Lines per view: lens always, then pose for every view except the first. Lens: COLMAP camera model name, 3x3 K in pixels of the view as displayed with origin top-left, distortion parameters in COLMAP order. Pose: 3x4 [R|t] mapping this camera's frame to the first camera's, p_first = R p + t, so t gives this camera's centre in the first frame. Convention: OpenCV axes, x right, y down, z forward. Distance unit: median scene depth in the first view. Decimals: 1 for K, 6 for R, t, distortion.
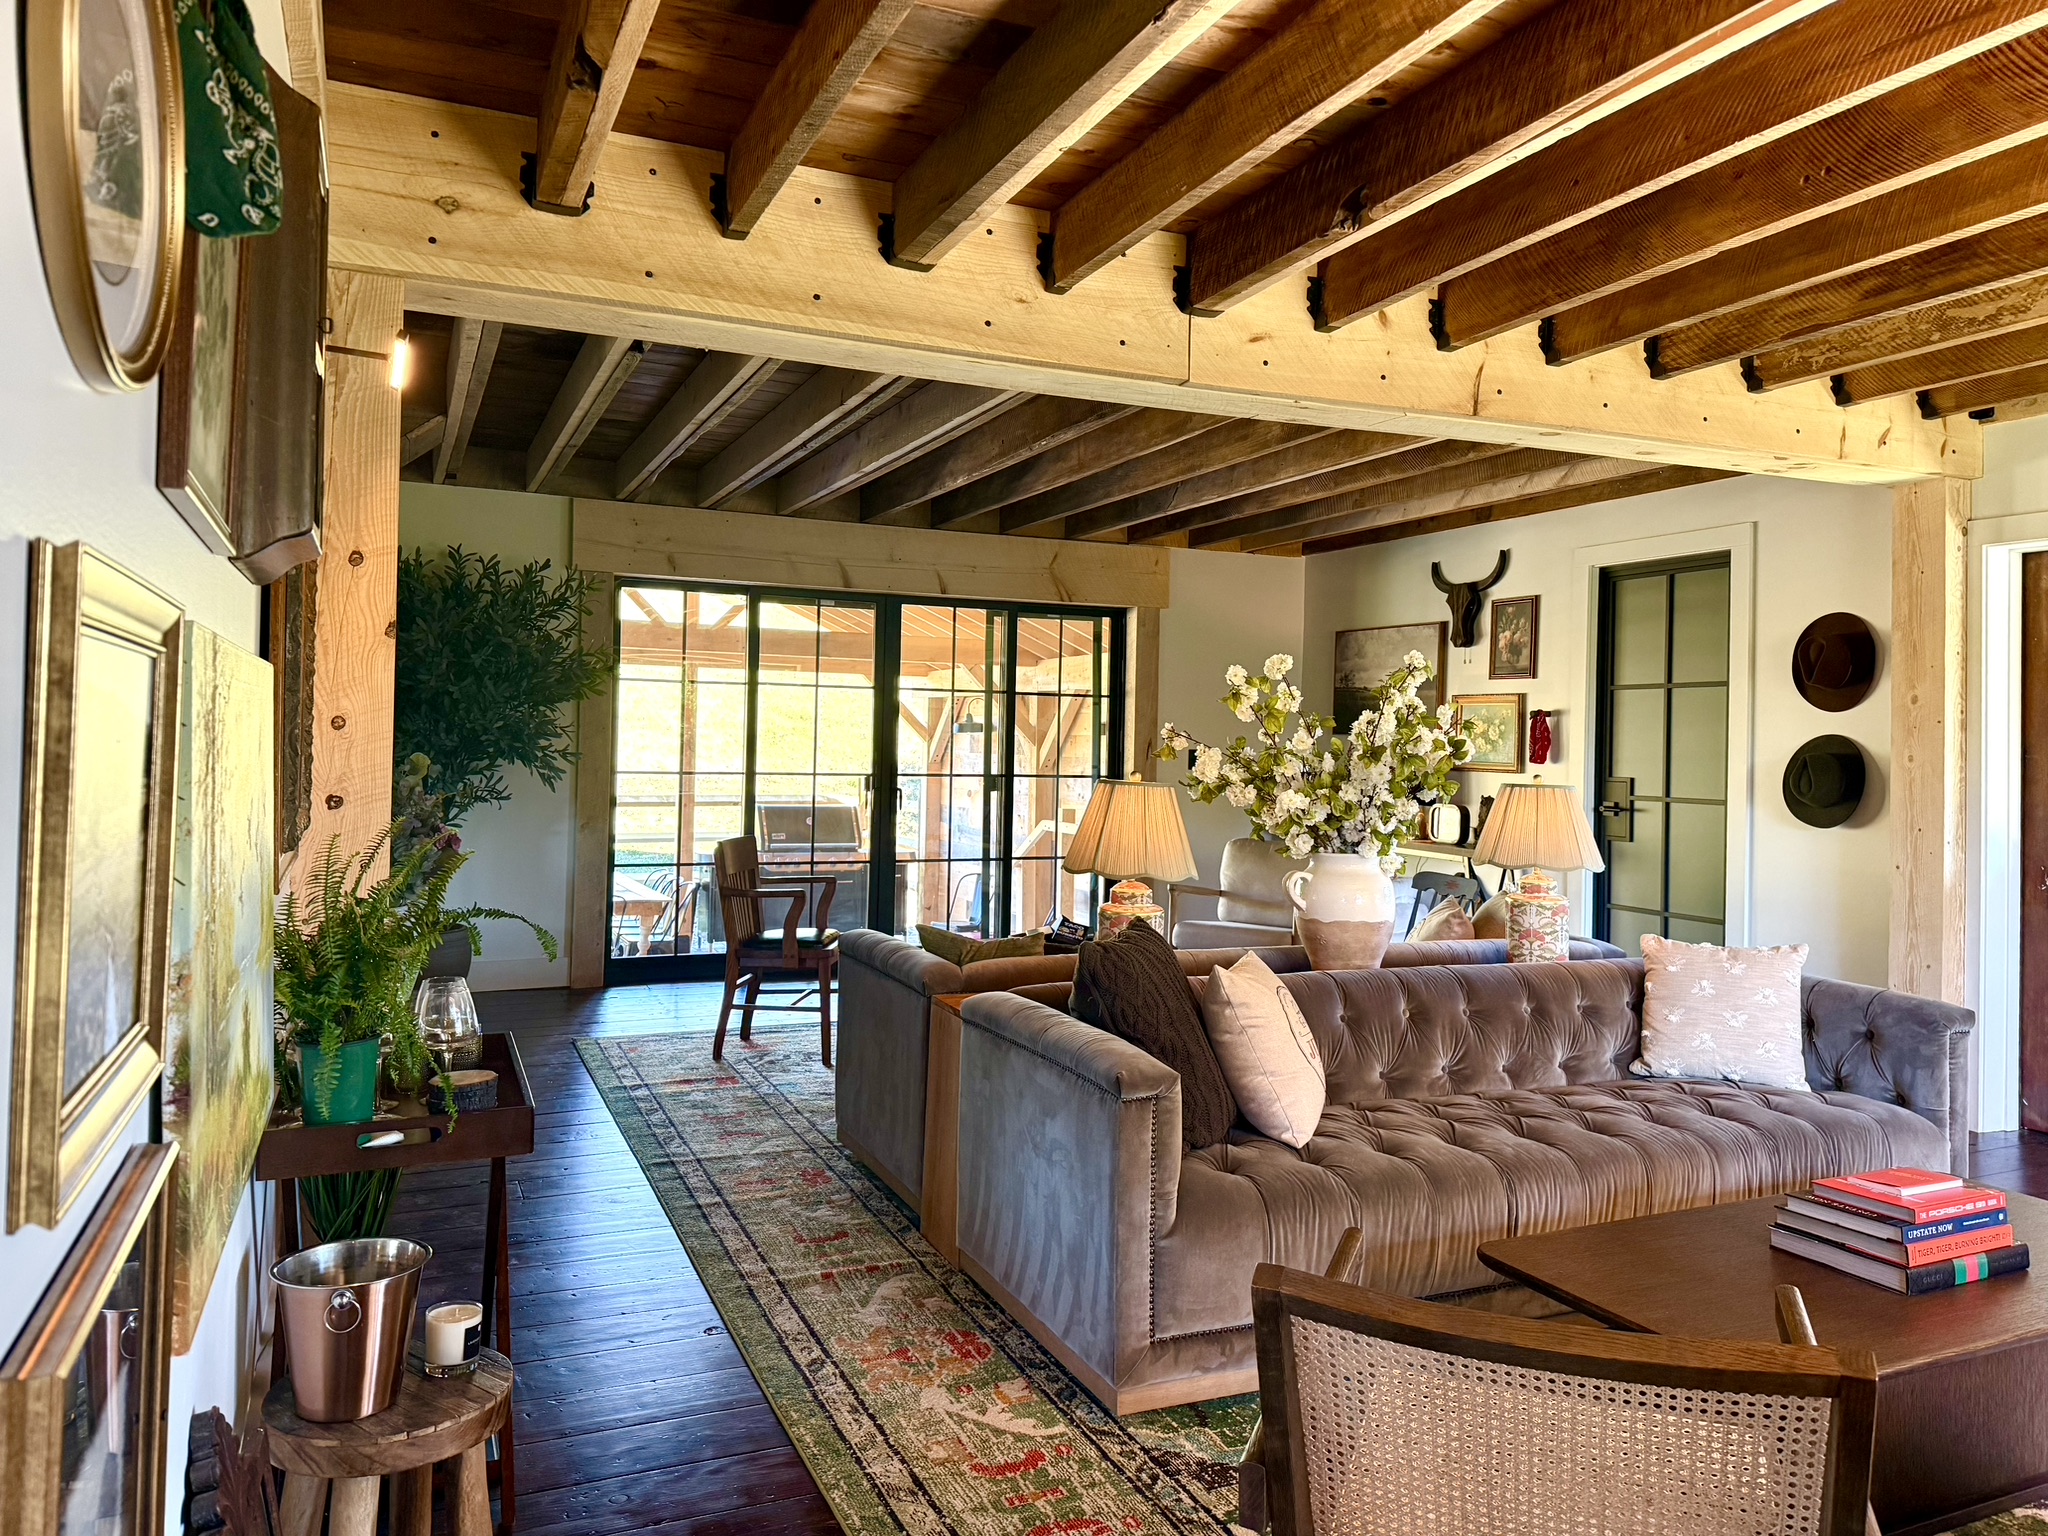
lens RADIAL K [[1429.4, 0, 1024.0], [0, 1429.4, 768.0], [0, 0, 1]] dist [0.064196, -0.000446]
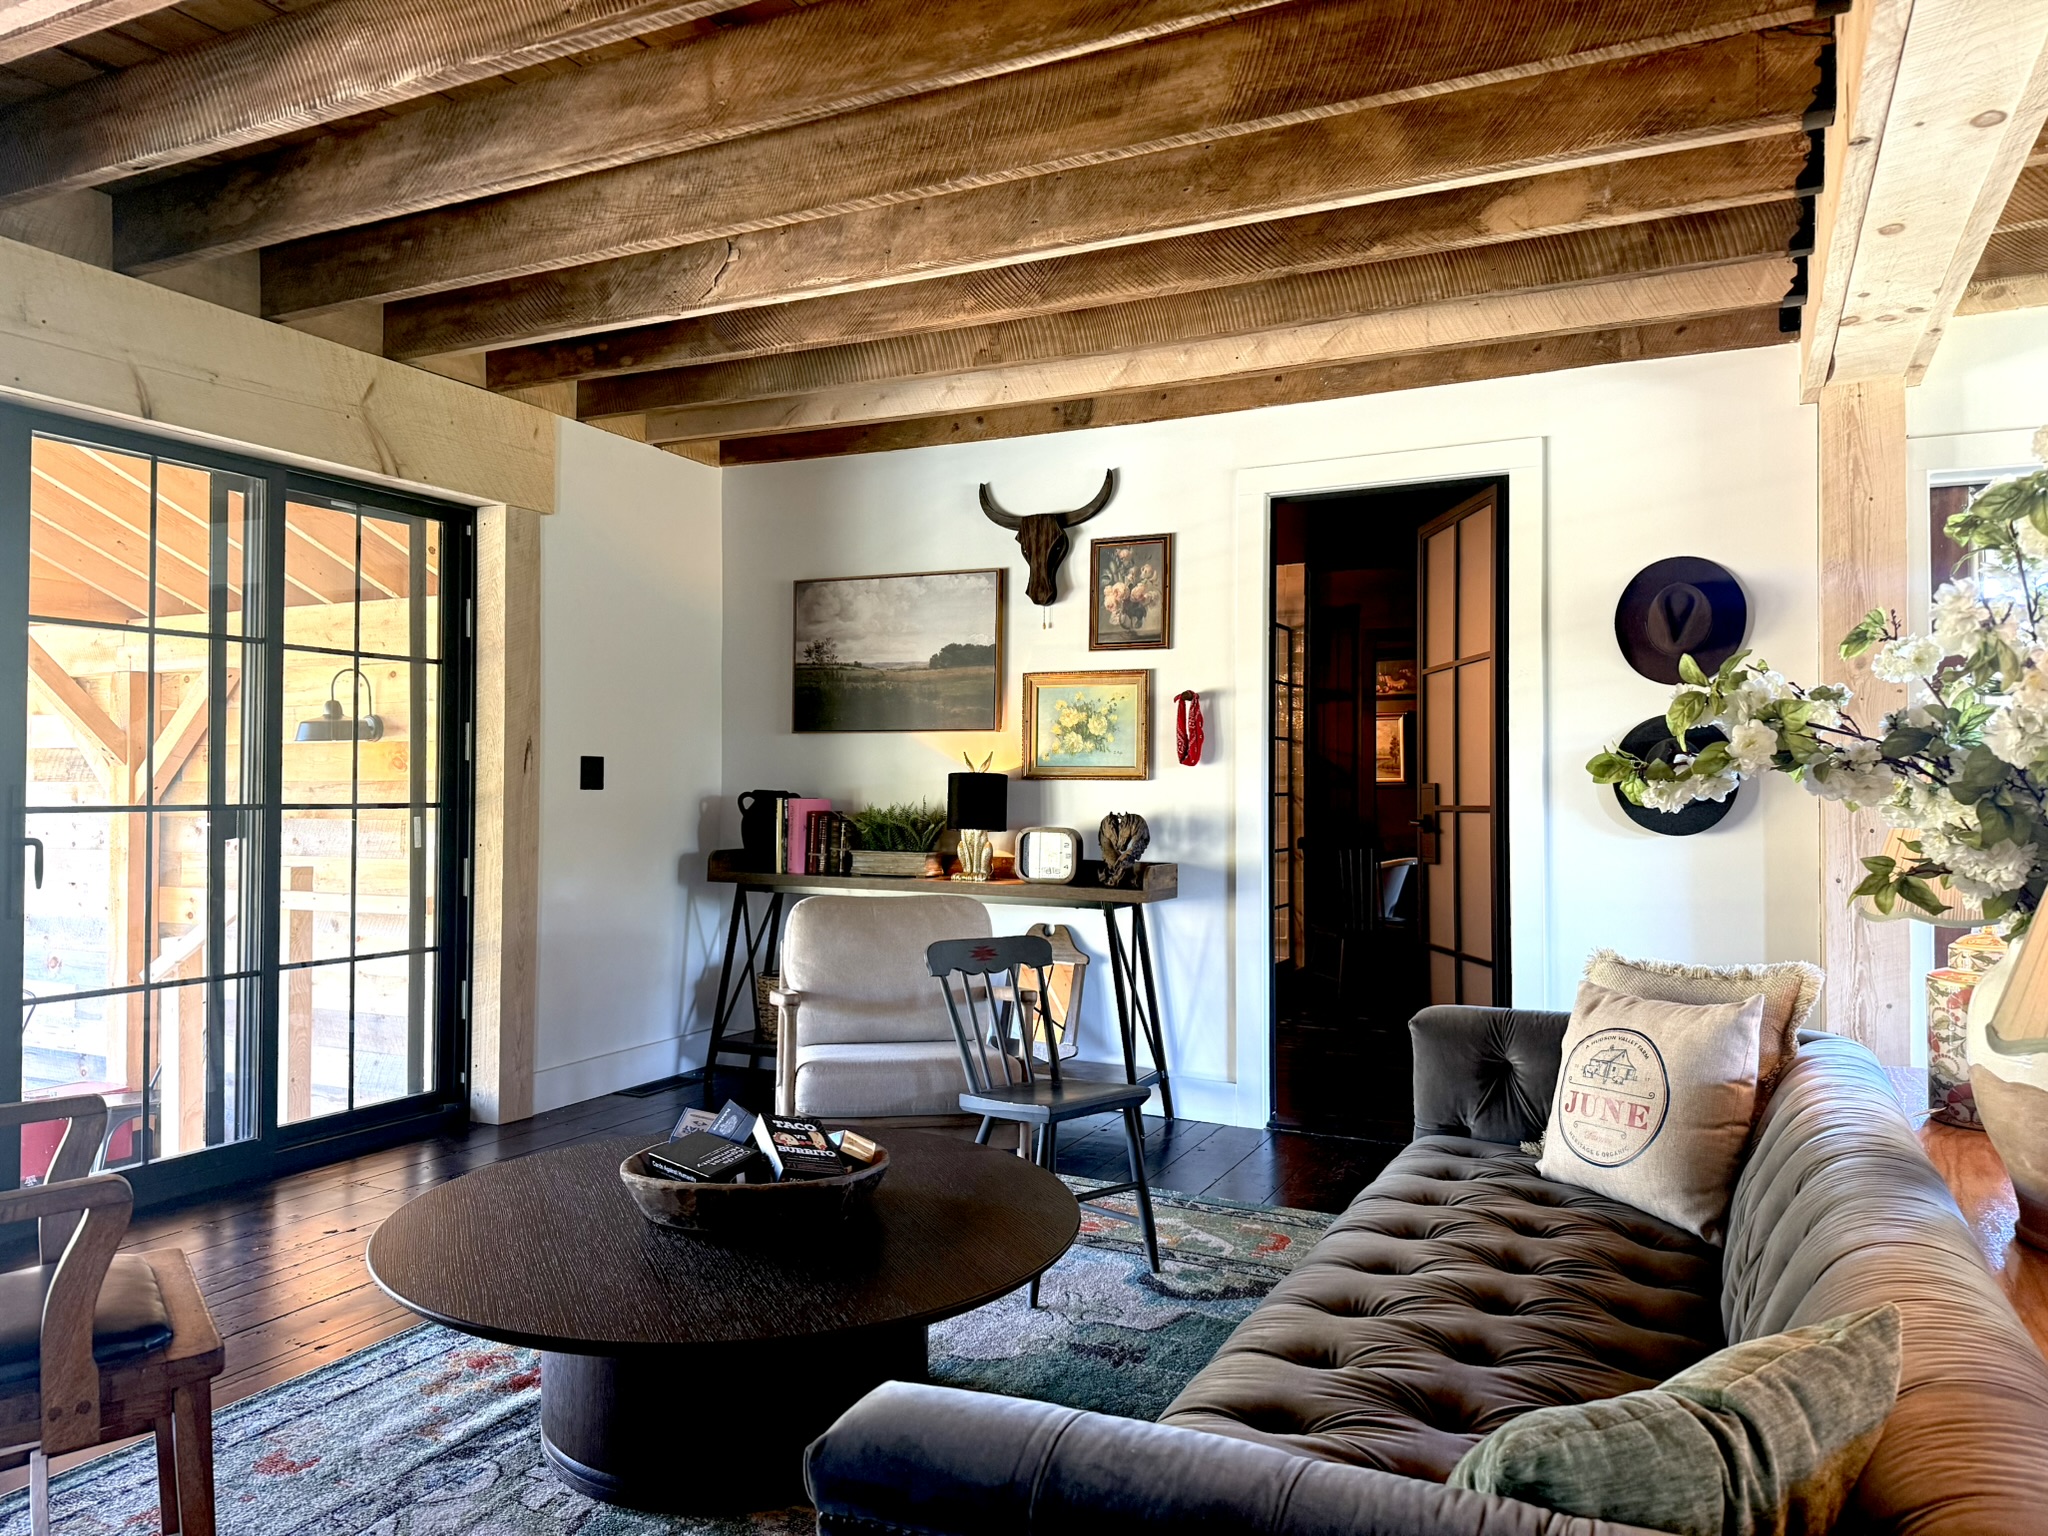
lens RADIAL K [[1429.4, 0, 1024.0], [0, 1429.4, 768.0], [0, 0, 1]] dist [0.064196, -0.000446]
pose [[0.765444, -0.005956, 0.643475, -0.150408], [0.021111, 0.999651, -0.015859, 0.006207], [-0.643156, 0.025723, 0.765303, 0.479476]]
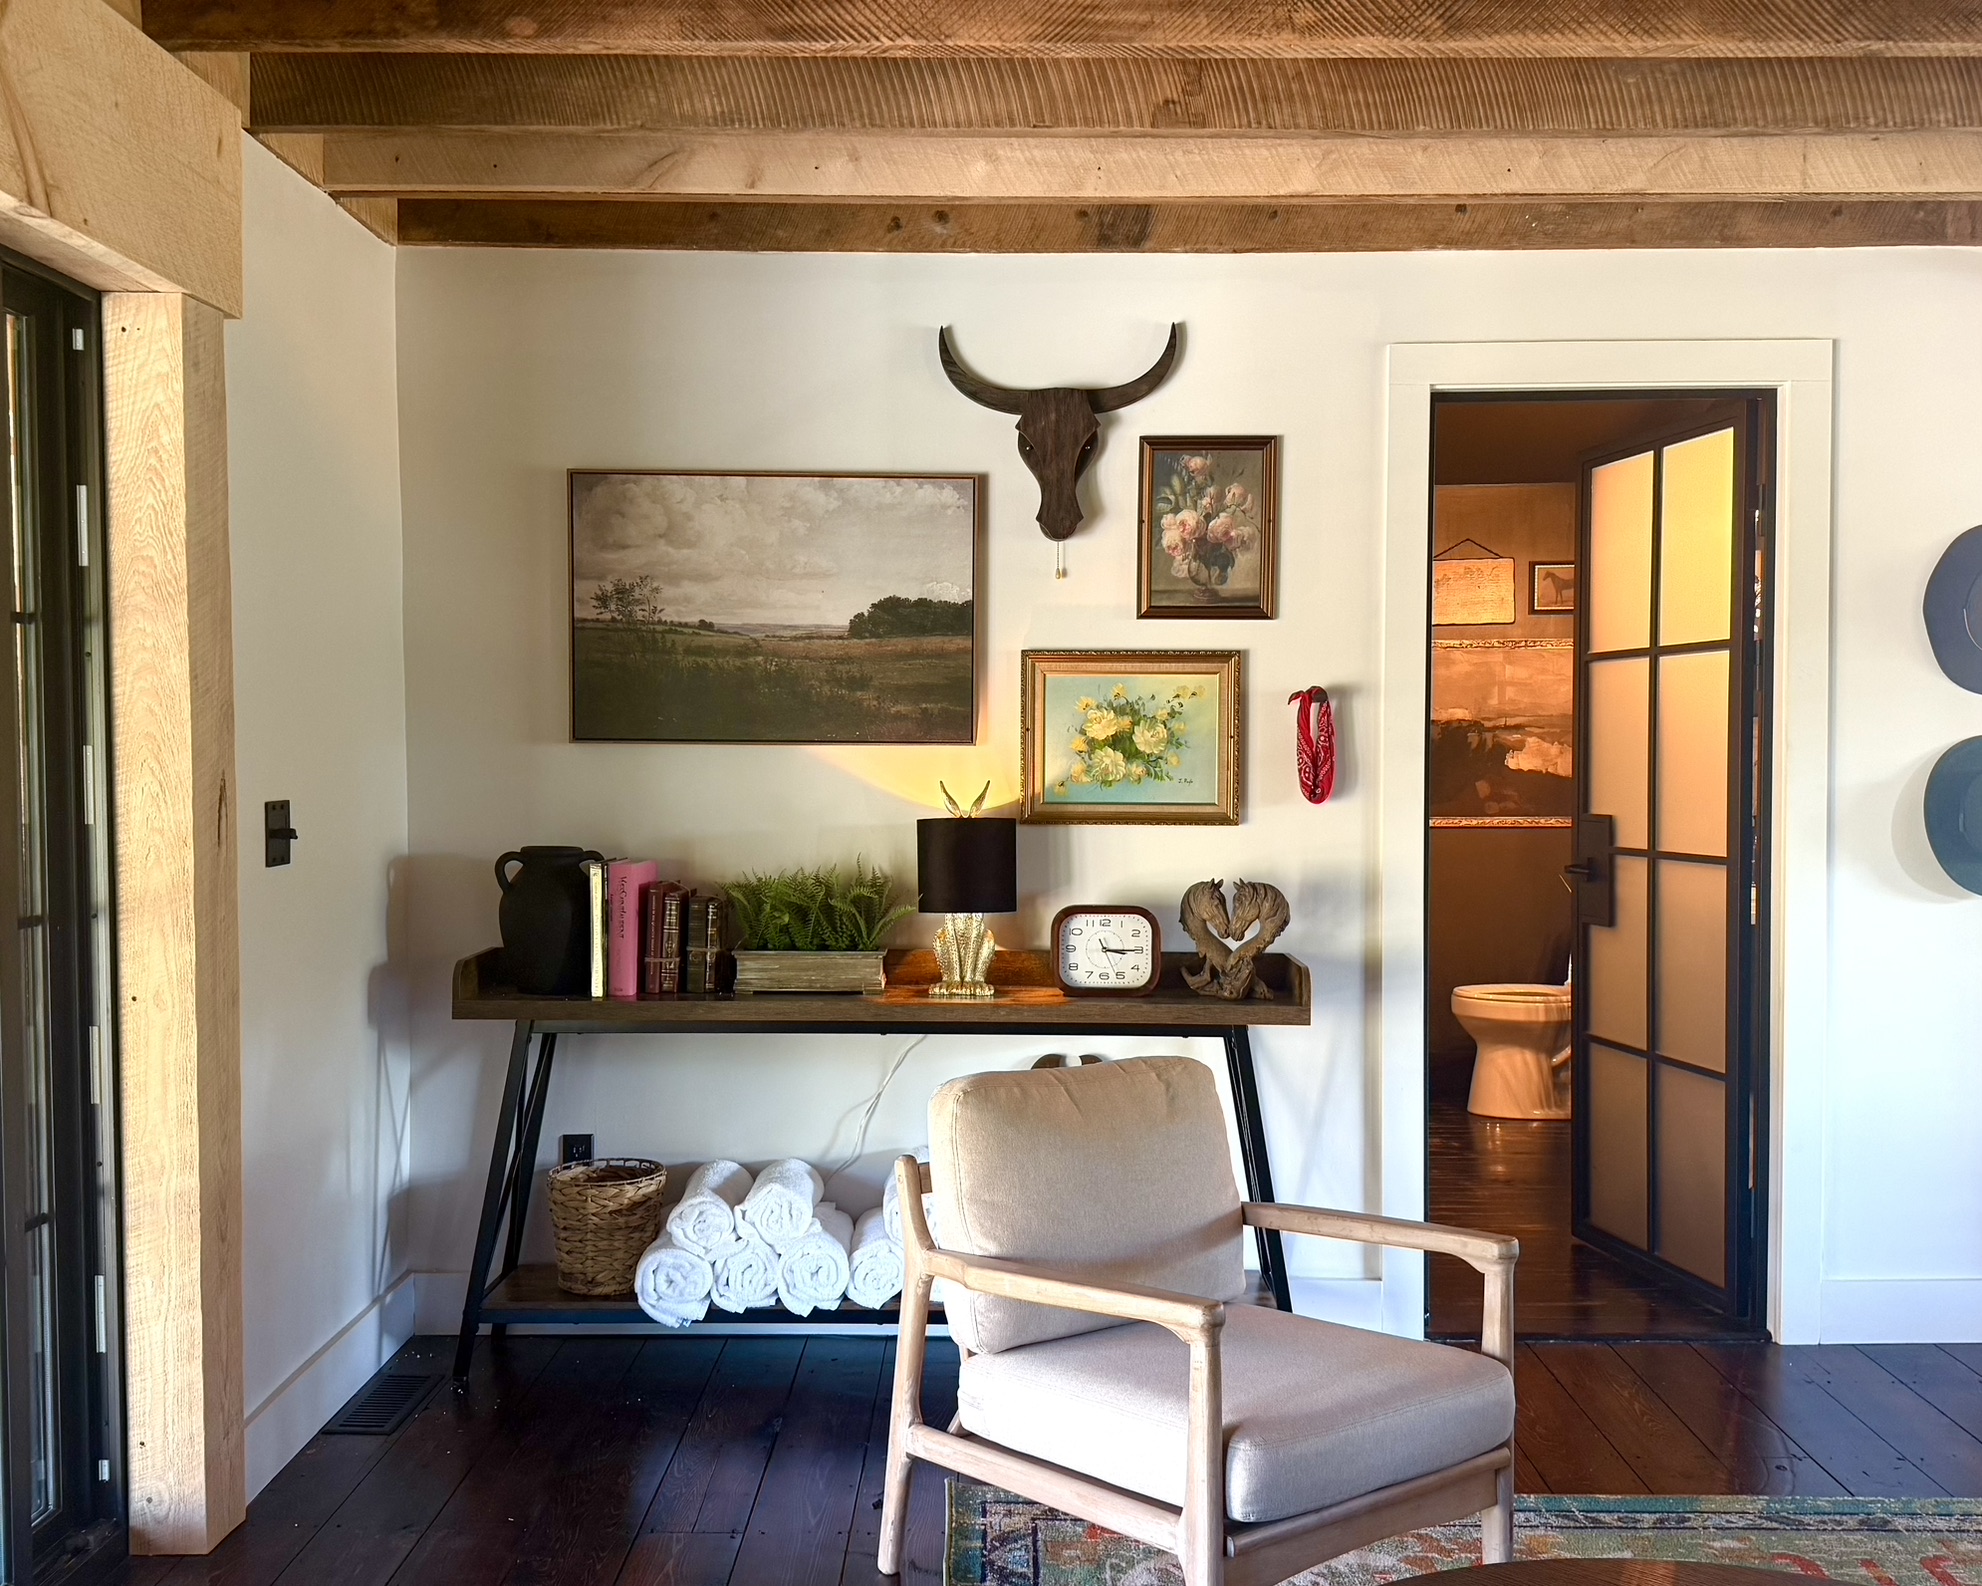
lens RADIAL K [[1873.8, 0, 989.1], [0, 1873.8, 830.6], [0, 0, 1]] dist [0.086274, -0.145003]
pose [[0.416125, -0.063736, 0.907071, -0.216394], [0.023239, 0.997960, 0.059461, -0.031329], [-0.909011, -0.003664, 0.416757, 0.791540]]
